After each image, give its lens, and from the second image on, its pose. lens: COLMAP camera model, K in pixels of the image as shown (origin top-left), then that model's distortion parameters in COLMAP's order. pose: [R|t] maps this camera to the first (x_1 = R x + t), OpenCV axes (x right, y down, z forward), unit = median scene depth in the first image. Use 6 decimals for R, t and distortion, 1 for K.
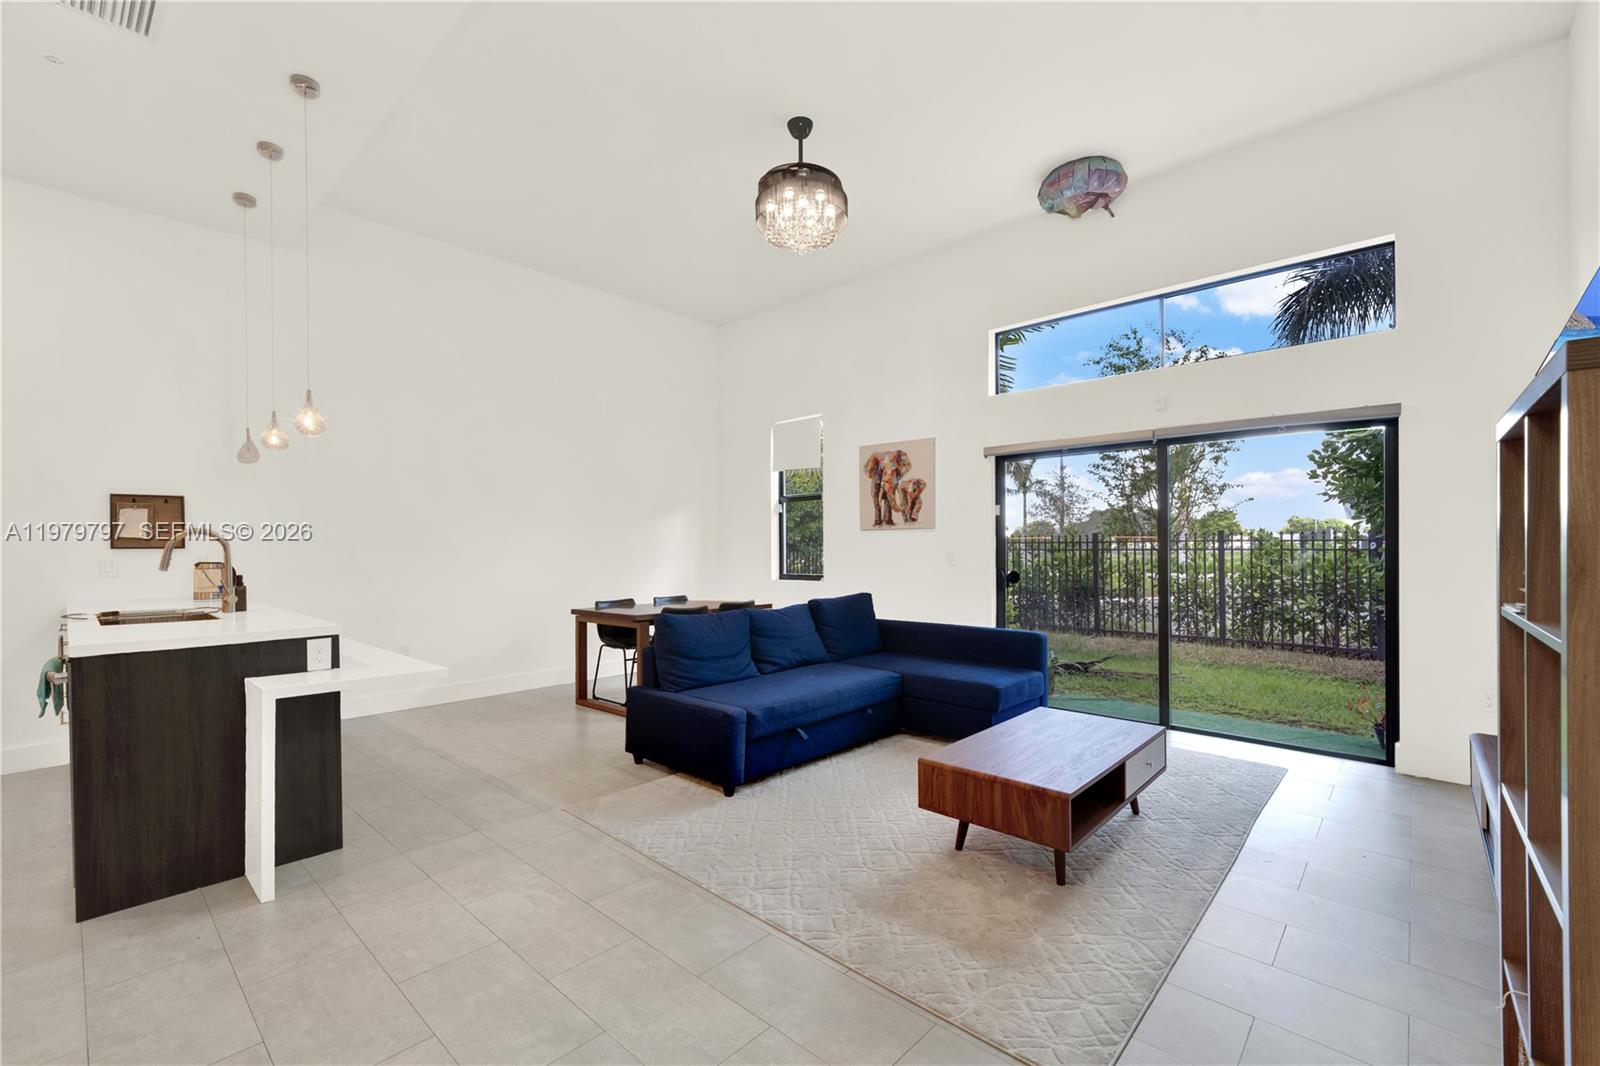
lens RADIAL K [[673.4, 0, 797.8], [0, 673.4, 545.3], [0, 0, 1]] dist [-0.000025, -0.000024]
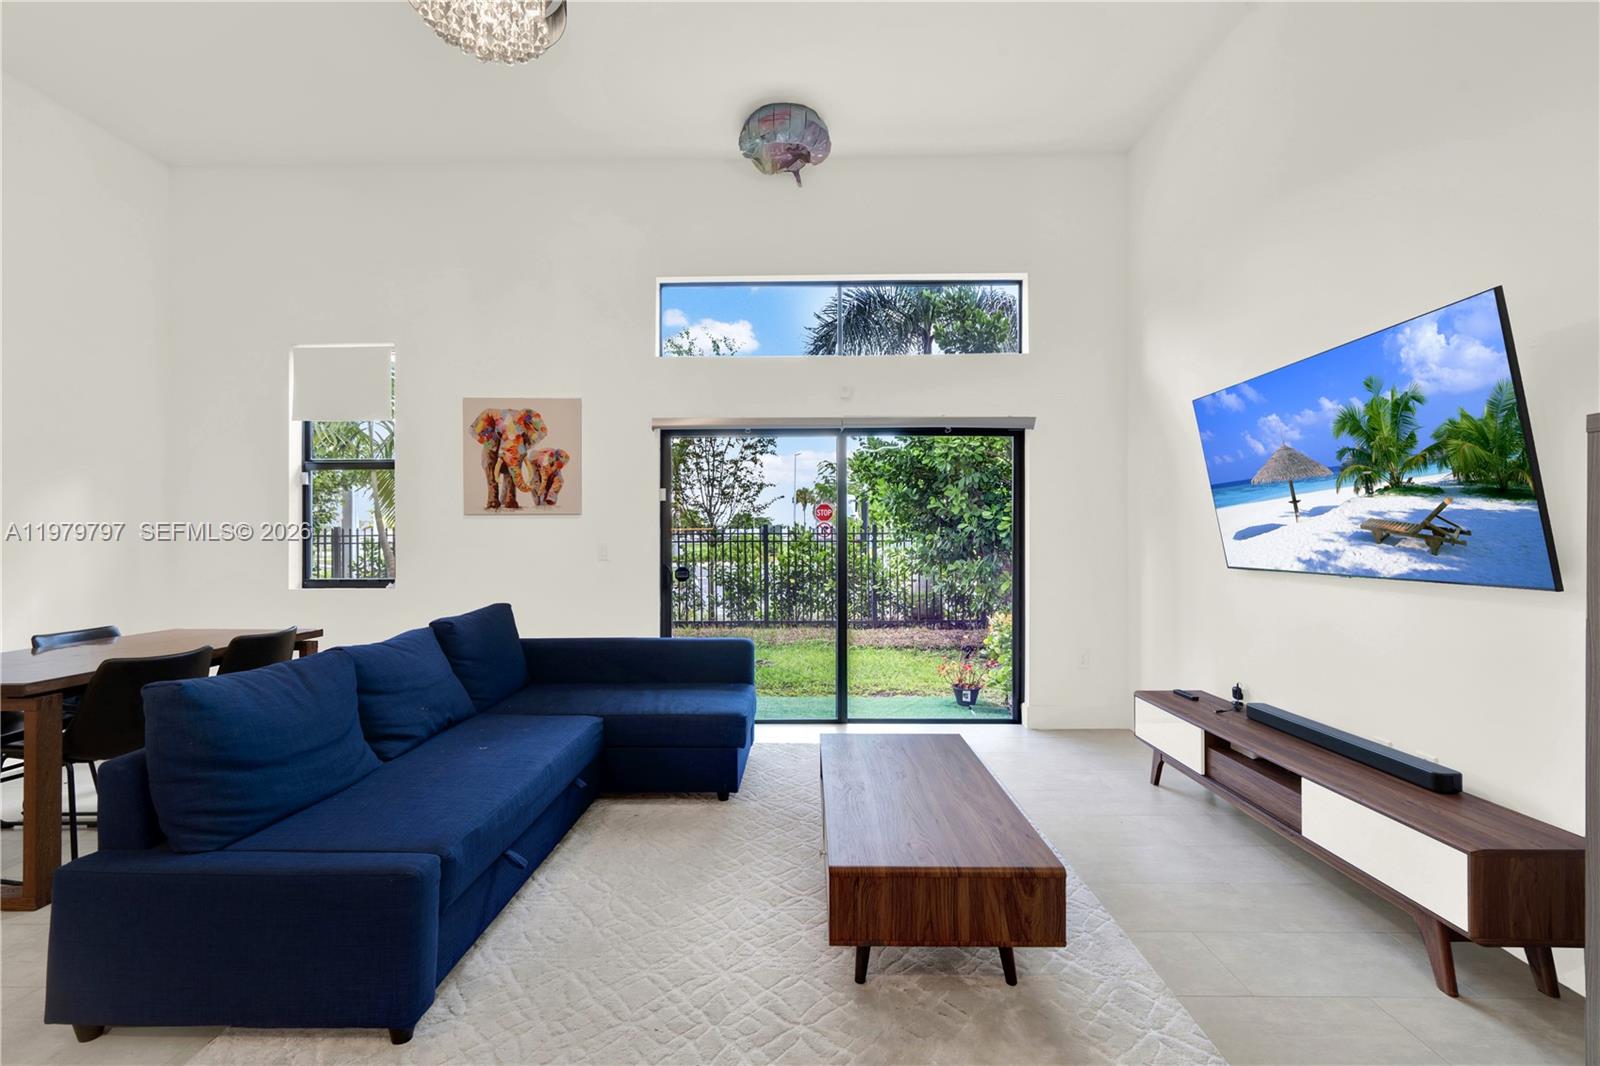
lens RADIAL K [[670.9, 0, 800.0], [0, 670.9, 533.0], [0, 0, 1]] dist [-0.000487, 0.000074]
pose [[0.747496, 0.007068, 0.664229, -0.119685], [-0.002488, 0.999966, -0.007841, 0.001720], [-0.664262, 0.004208, 0.747488, 0.243969]]
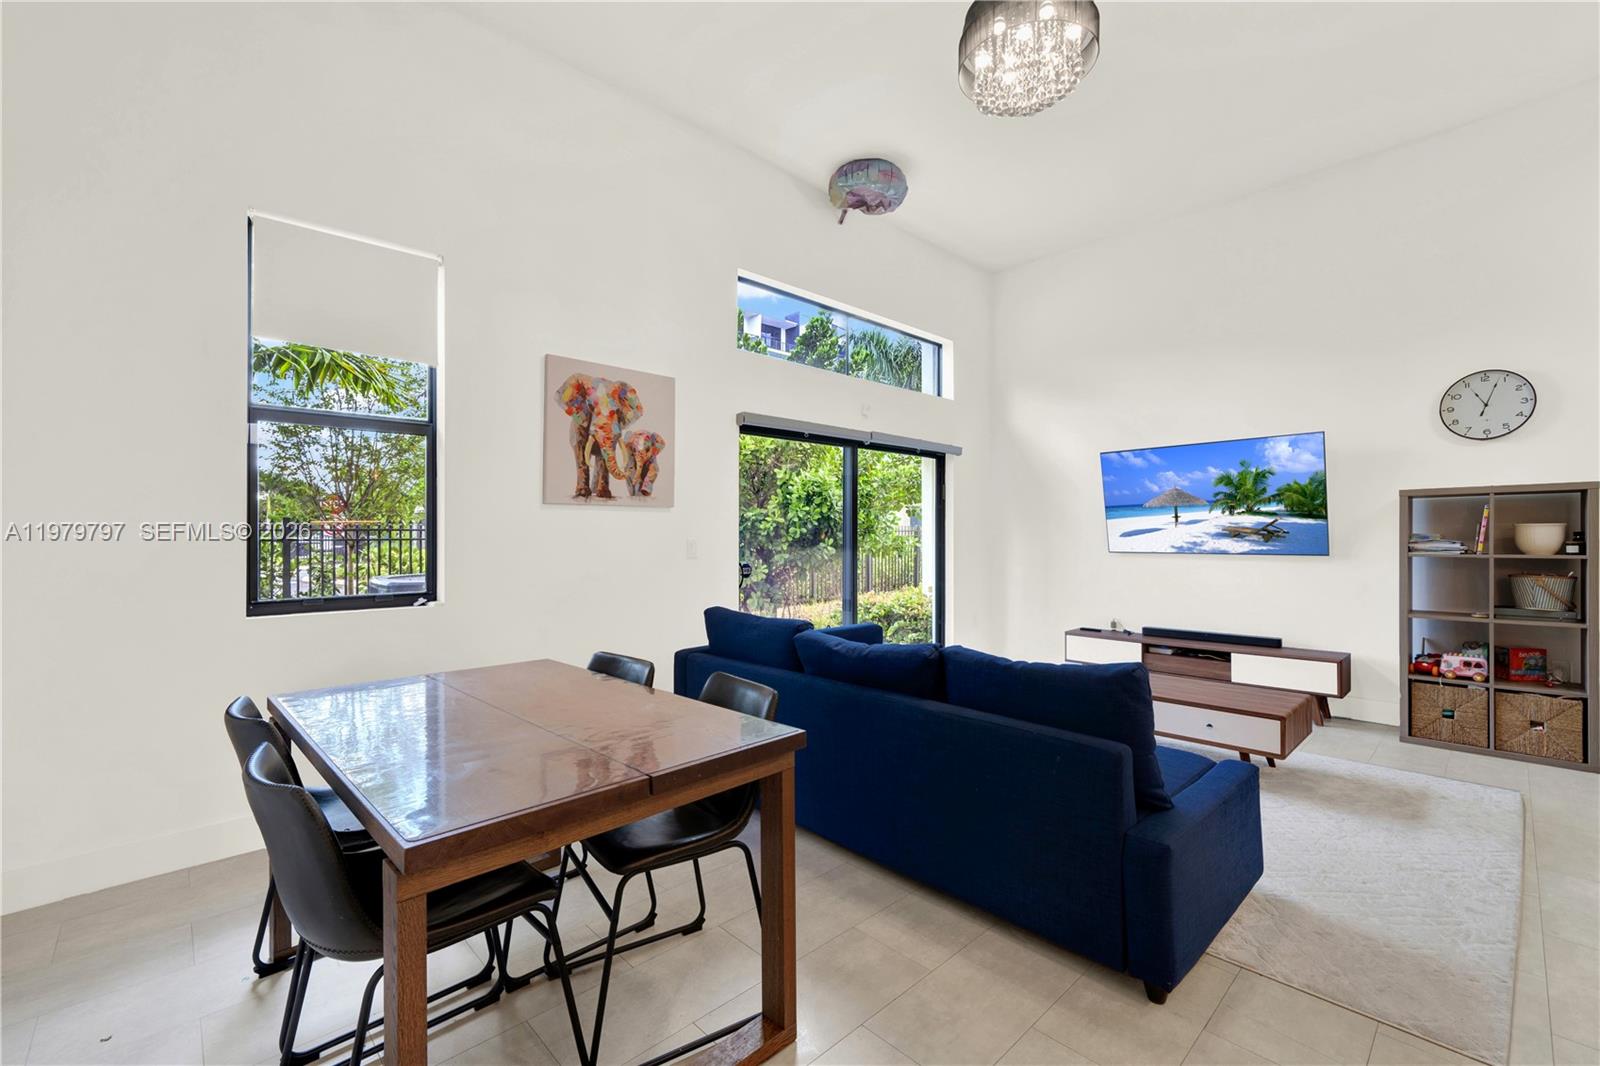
lens RADIAL K [[670.9, 0, 800.0], [0, 670.9, 533.0], [0, 0, 1]] dist [-0.000487, 0.000074]
pose [[0.062484, 0.015926, 0.997919, -0.473996], [-0.000134, 0.999873, -0.015949, 0.011522], [-0.998046, 0.000862, 0.062478, 0.802215]]
